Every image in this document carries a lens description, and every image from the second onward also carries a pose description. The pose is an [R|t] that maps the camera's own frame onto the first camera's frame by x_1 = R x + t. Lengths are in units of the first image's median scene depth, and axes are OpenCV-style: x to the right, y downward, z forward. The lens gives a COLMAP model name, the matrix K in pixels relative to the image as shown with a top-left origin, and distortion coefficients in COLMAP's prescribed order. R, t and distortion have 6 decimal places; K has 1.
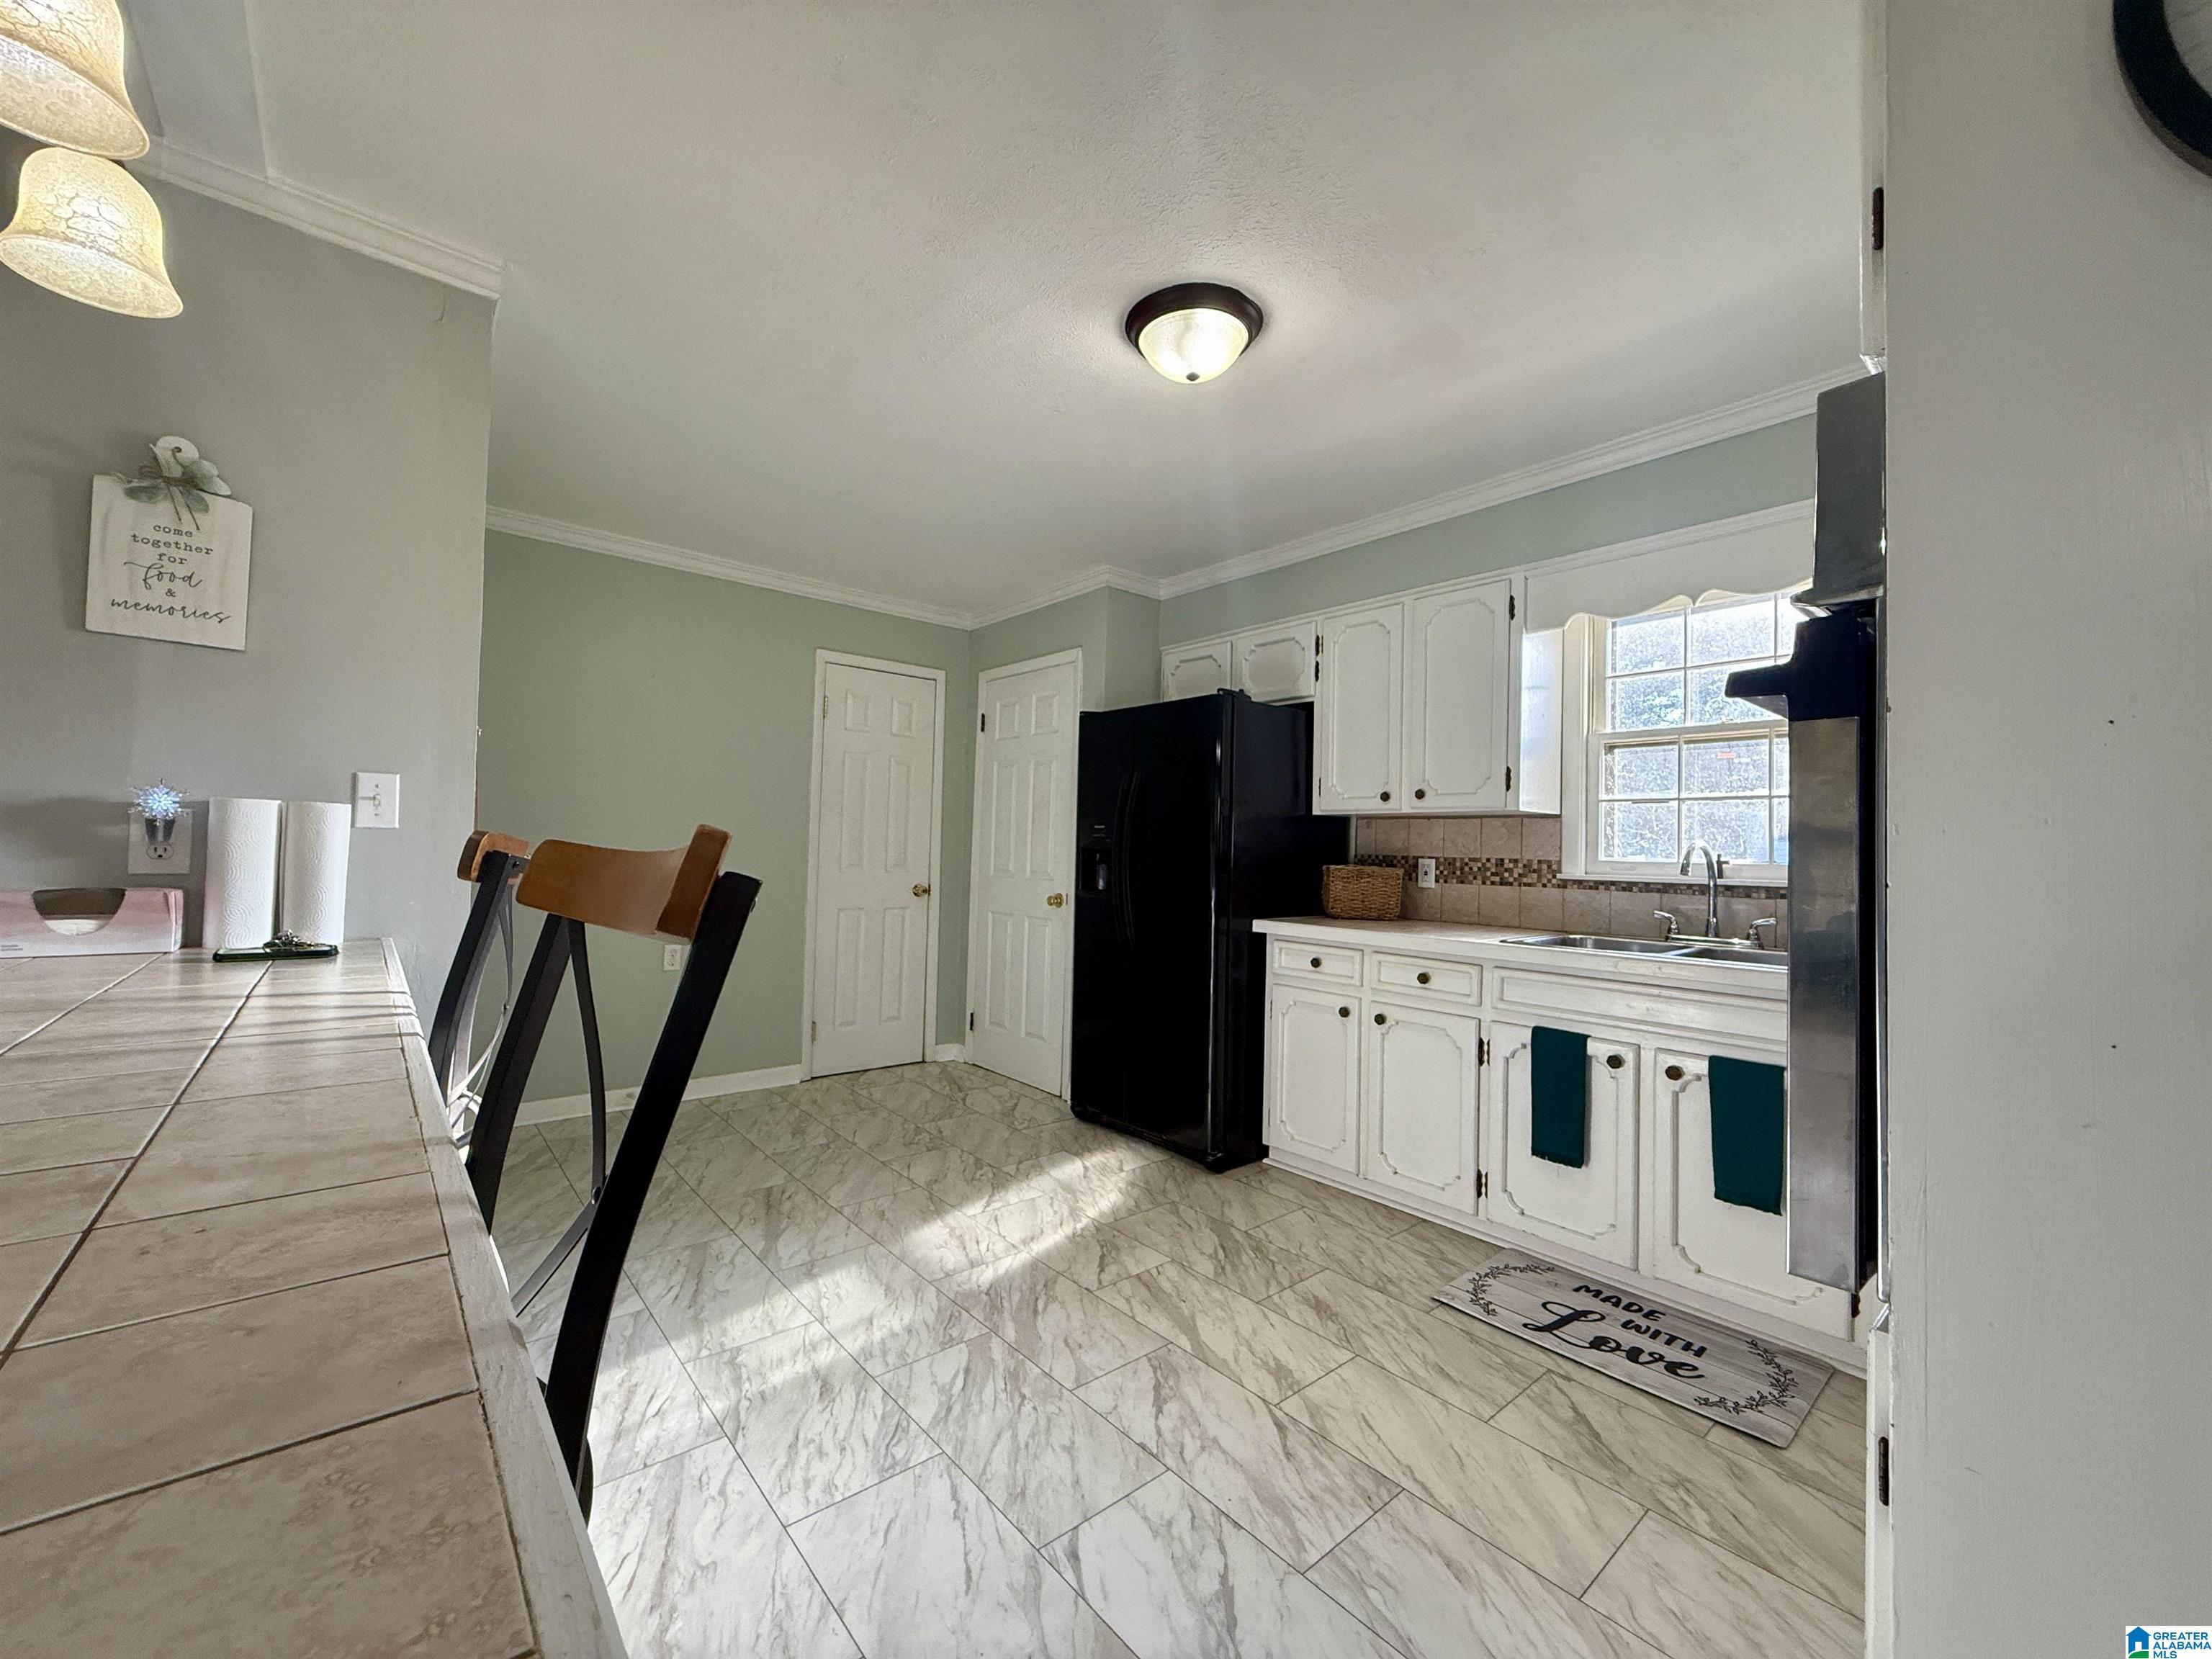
lens RADIAL K [[879.8, 0, 1106.5], [0, 879.8, 832.6], [0, 0, 1]] dist [0.000102, -0.000360]
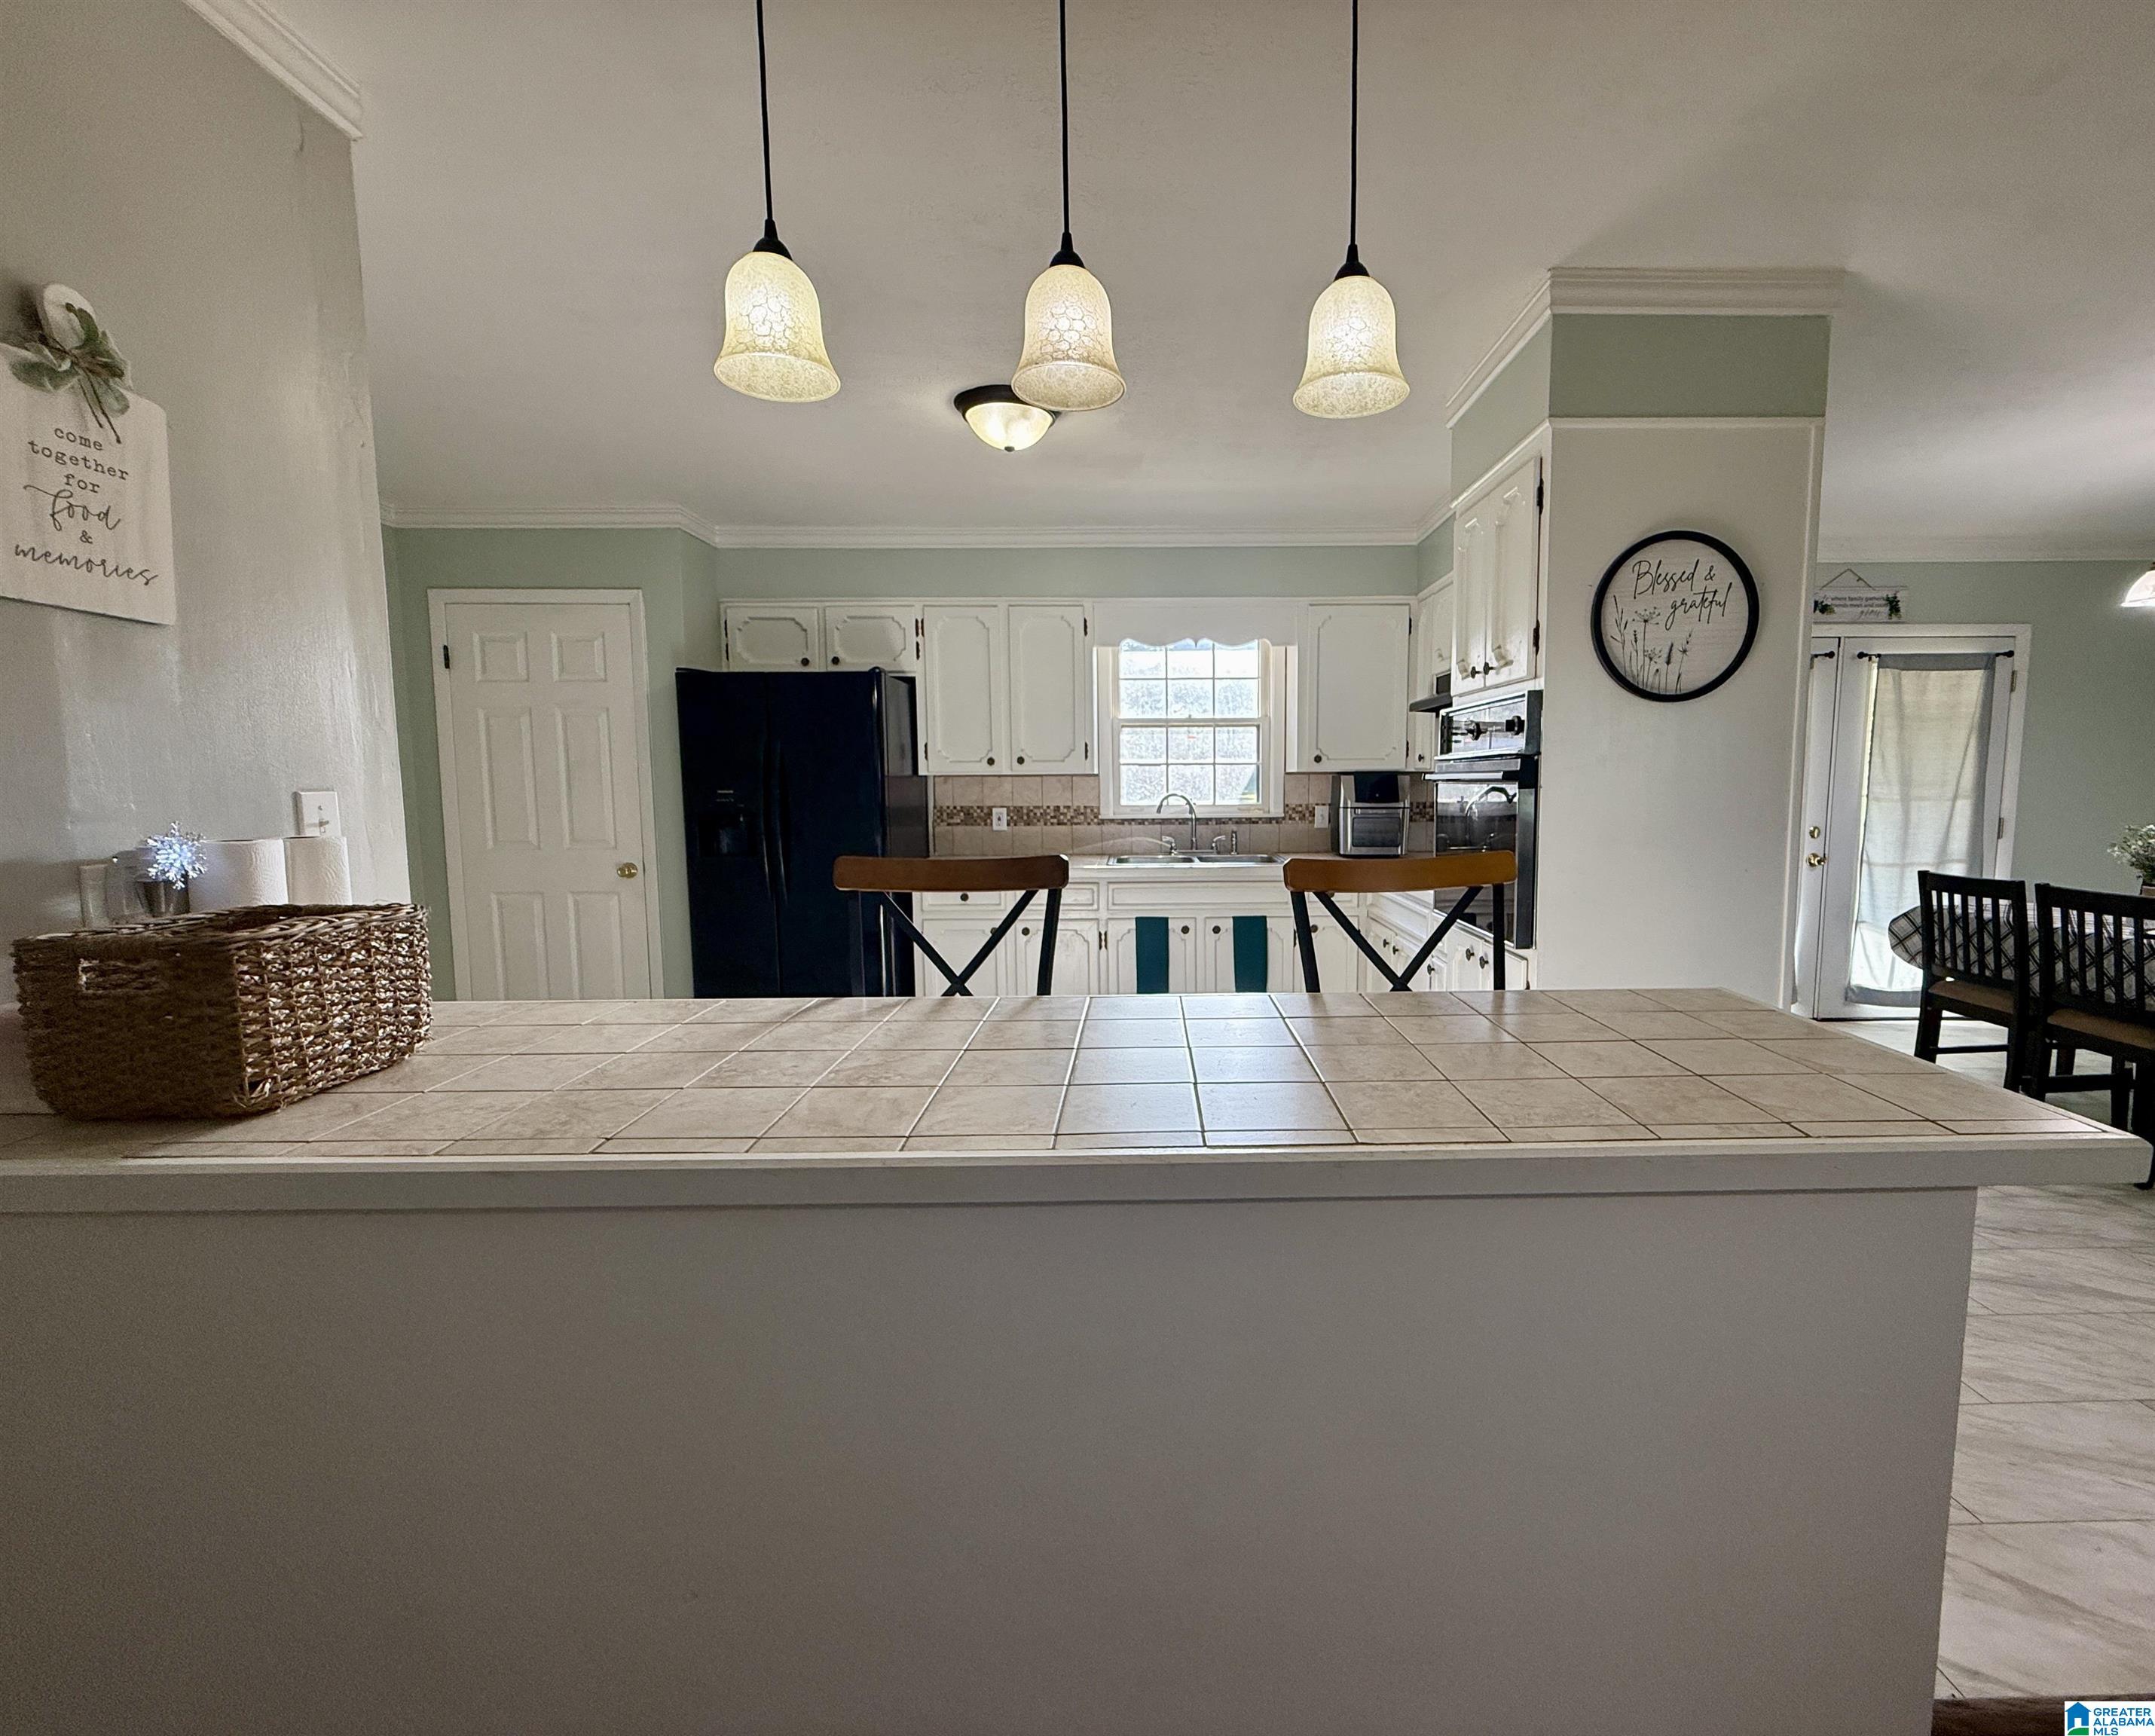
lens RADIAL K [[920.2, 0, 1156.7], [0, 920.2, 871.5], [0, 0, 1]] dist [0.001971, 0.000036]
pose [[0.636885, -0.105063, 0.763767, -0.901012], [0.006412, 0.991358, 0.131024, -0.089879], [-0.770932, -0.078550, 0.632055, -0.057906]]
